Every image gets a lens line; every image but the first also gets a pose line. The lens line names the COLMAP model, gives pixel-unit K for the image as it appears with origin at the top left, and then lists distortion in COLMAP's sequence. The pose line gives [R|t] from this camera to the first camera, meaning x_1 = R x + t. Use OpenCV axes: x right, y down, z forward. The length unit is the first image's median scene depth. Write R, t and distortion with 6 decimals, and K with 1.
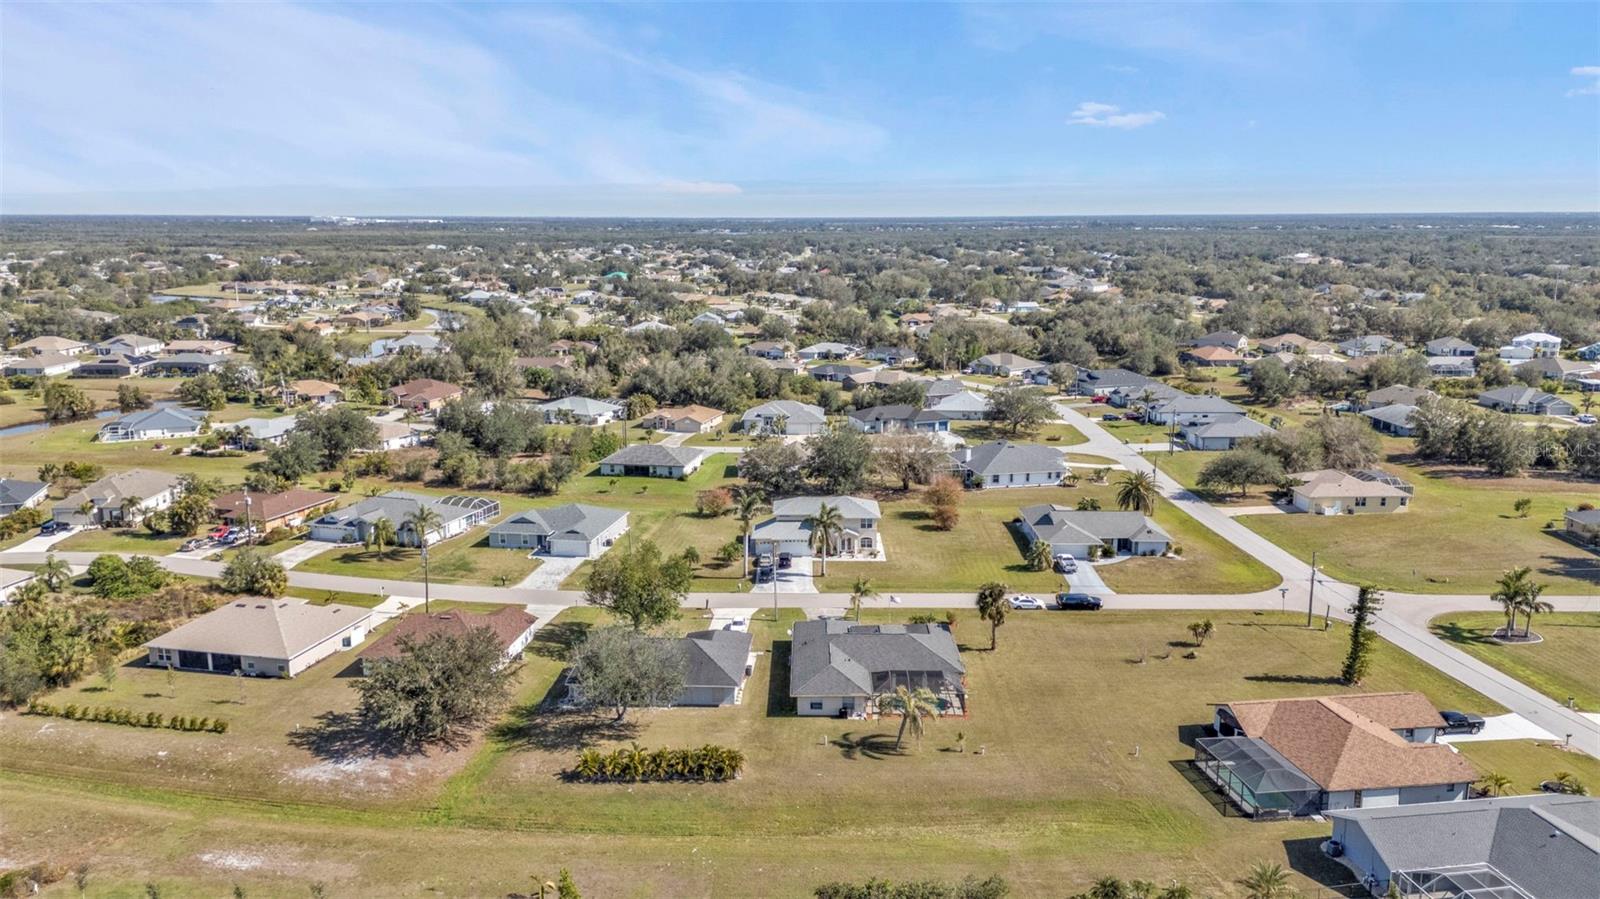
lens RADIAL K [[1163.1, 0, 800.0], [0, 1163.1, 449.5], [0, 0, 1]] dist [0.094313, -0.095187]
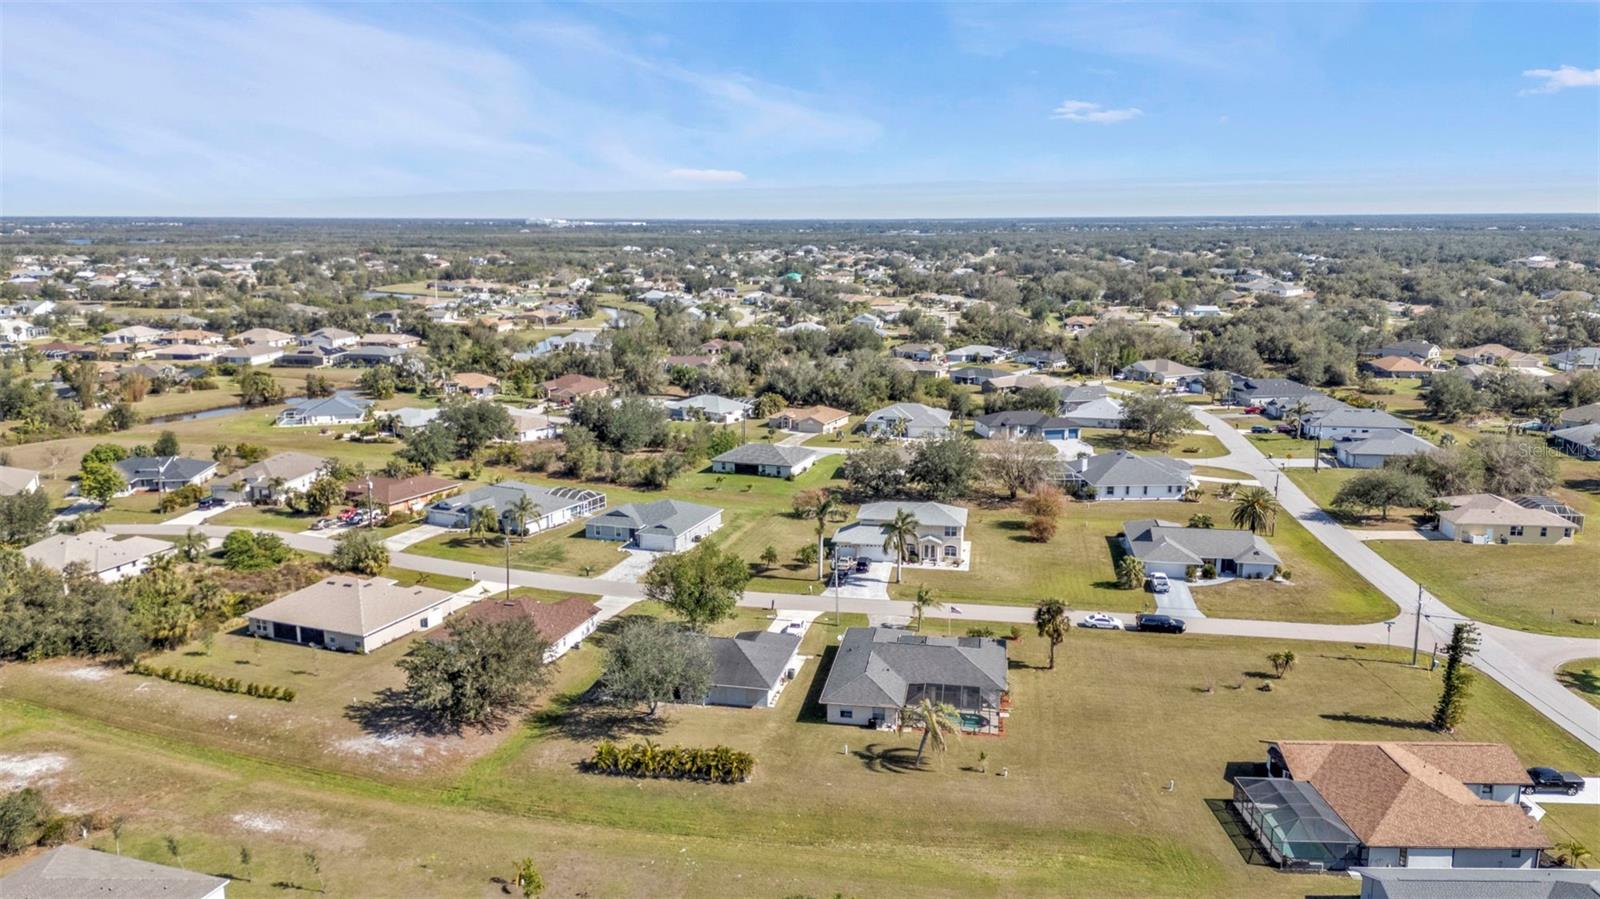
lens RADIAL K [[1161.1, 0, 800.0], [0, 1161.1, 449.5], [0, 0, 1]] dist [0.103124, -0.112991]
pose [[0.986782, 0.031354, -0.158993, 0.072981], [-0.031455, 0.999503, 0.001882, -0.002459], [0.158973, 0.003144, 0.987278, 0.012584]]
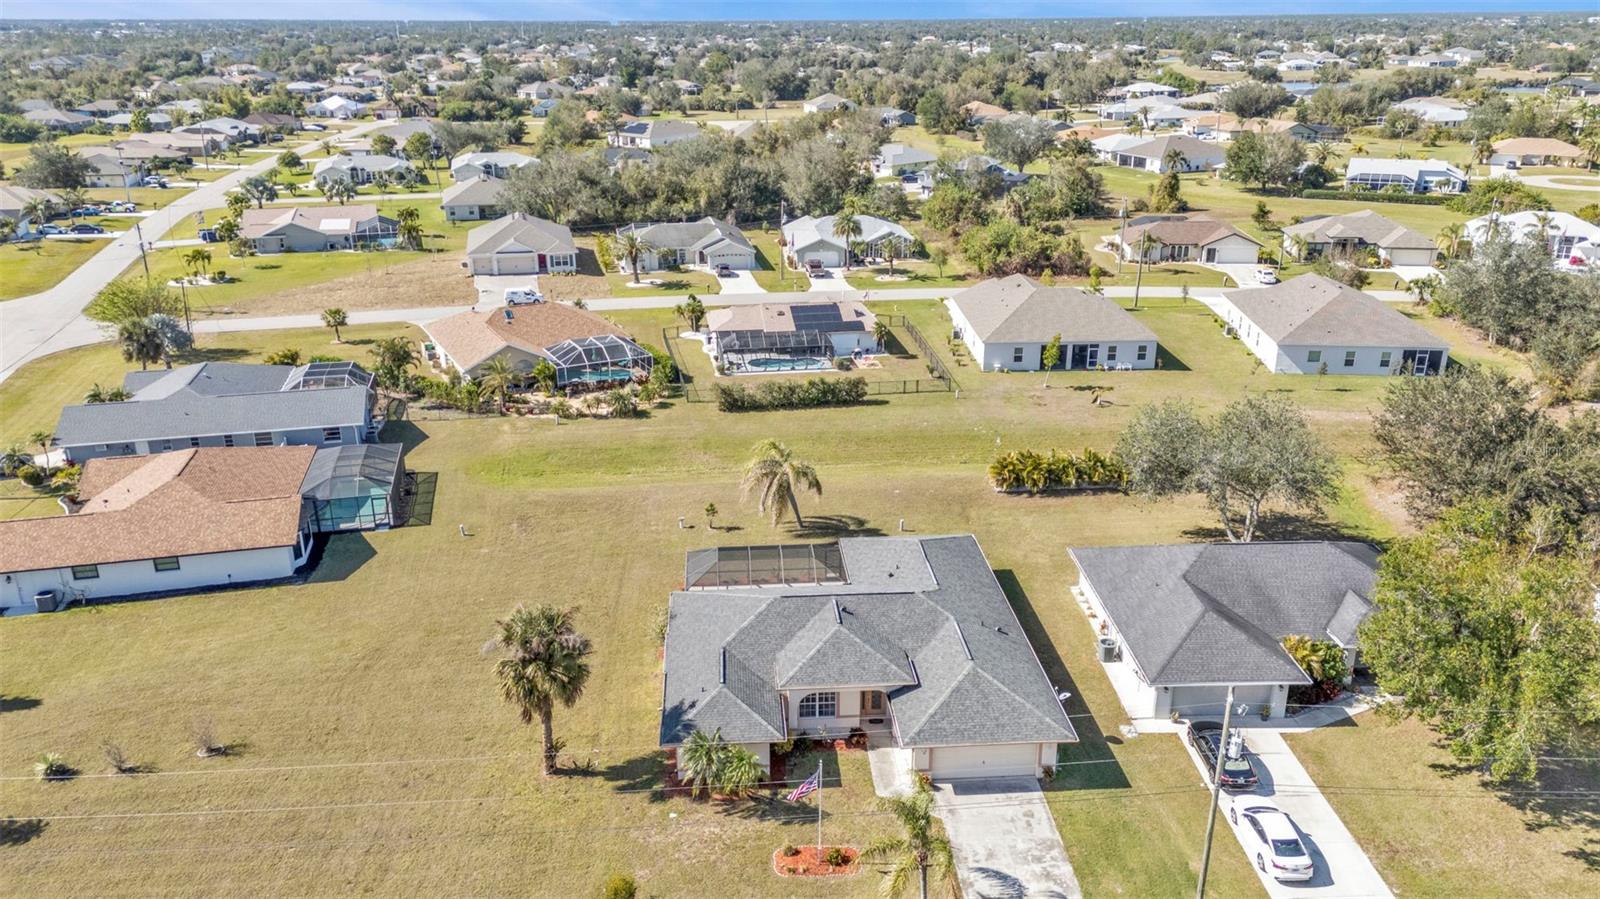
lens RADIAL K [[1163.1, 0, 800.0], [0, 1163.1, 449.5], [0, 0, 1]] dist [0.094313, -0.095187]
pose [[-0.996842, 0.033128, -0.072174, 0.072409], [-0.009521, 0.852423, 0.522766, -0.084278], [0.078841, 0.521803, -0.849415, 0.862047]]
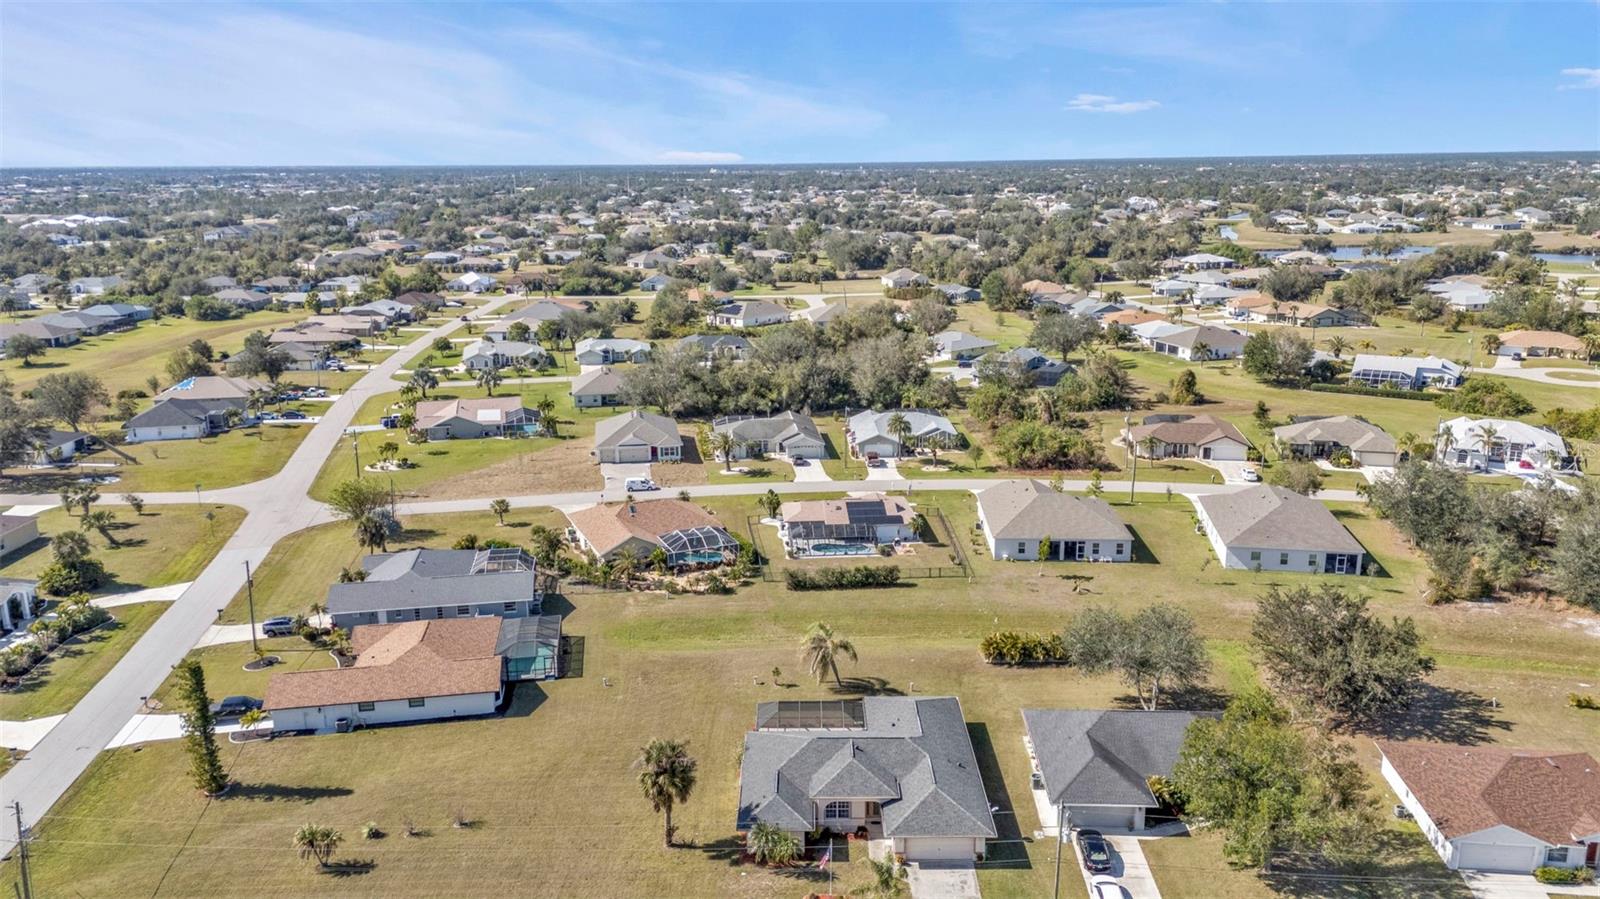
lens RADIAL K [[1163.1, 0, 800.0], [0, 1163.1, 449.5], [0, 0, 1]] dist [0.094313, -0.095187]
pose [[-0.999929, 0.011856, -0.001509, 0.063255], [0.010077, 0.904245, 0.426894, -0.193401], [0.006426, 0.426849, -0.904300, 0.993540]]
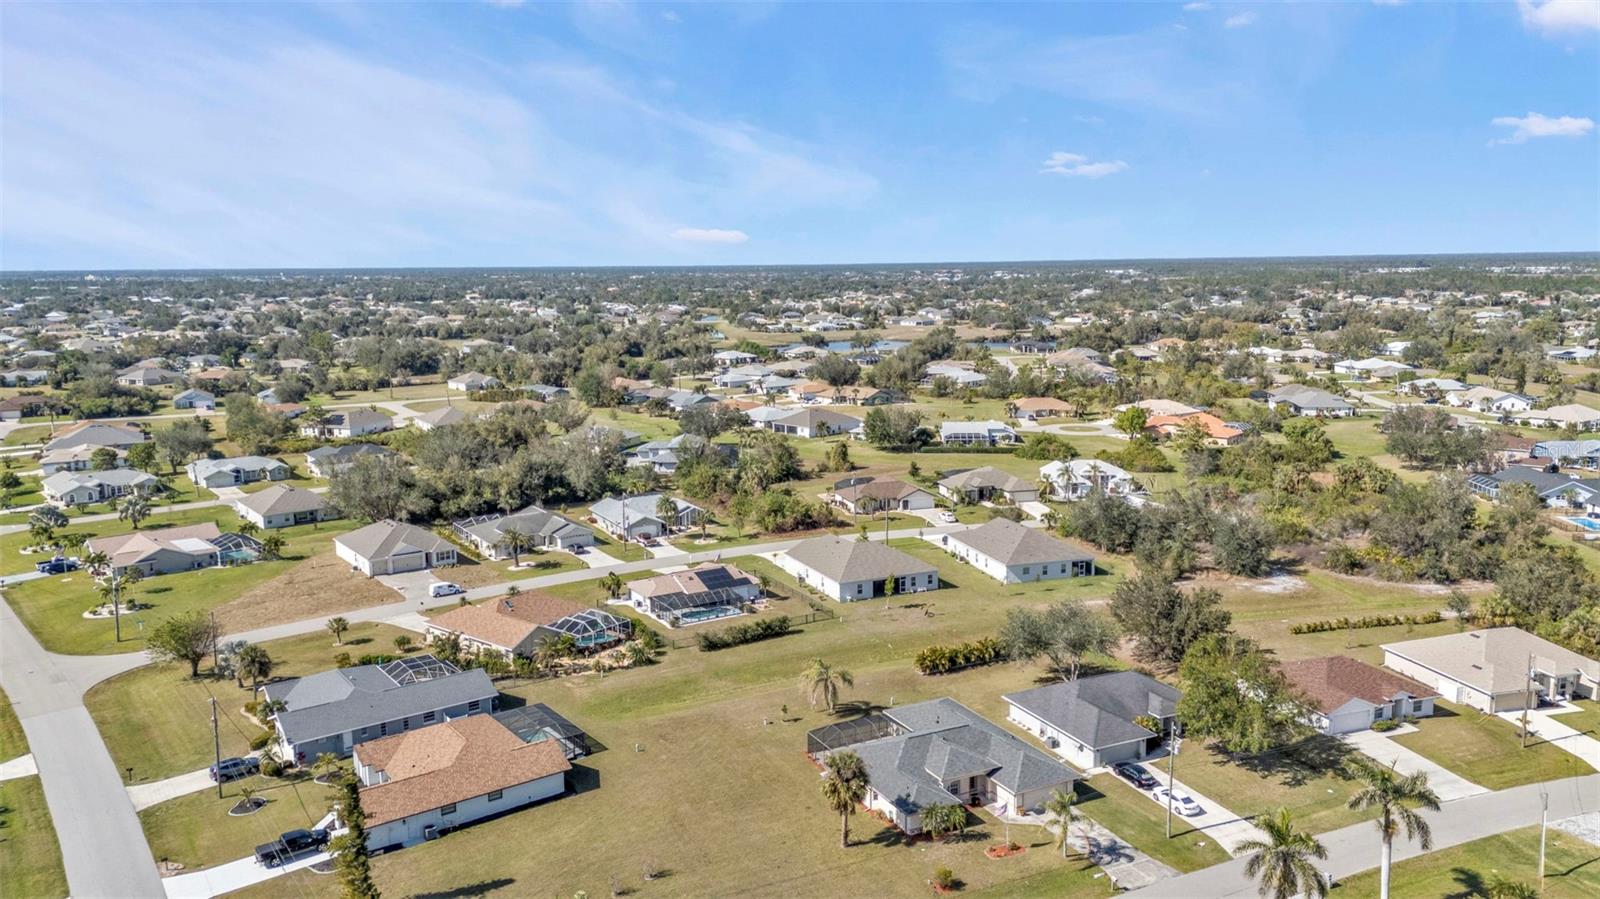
lens RADIAL K [[1163.1, 0, 800.0], [0, 1163.1, 449.5], [0, 0, 1]] dist [0.094313, -0.095187]
pose [[-0.887225, 0.085392, -0.453366, 0.335420], [-0.078069, 0.940757, 0.329971, -0.200026], [0.454684, 0.328152, -0.827997, 1.014162]]
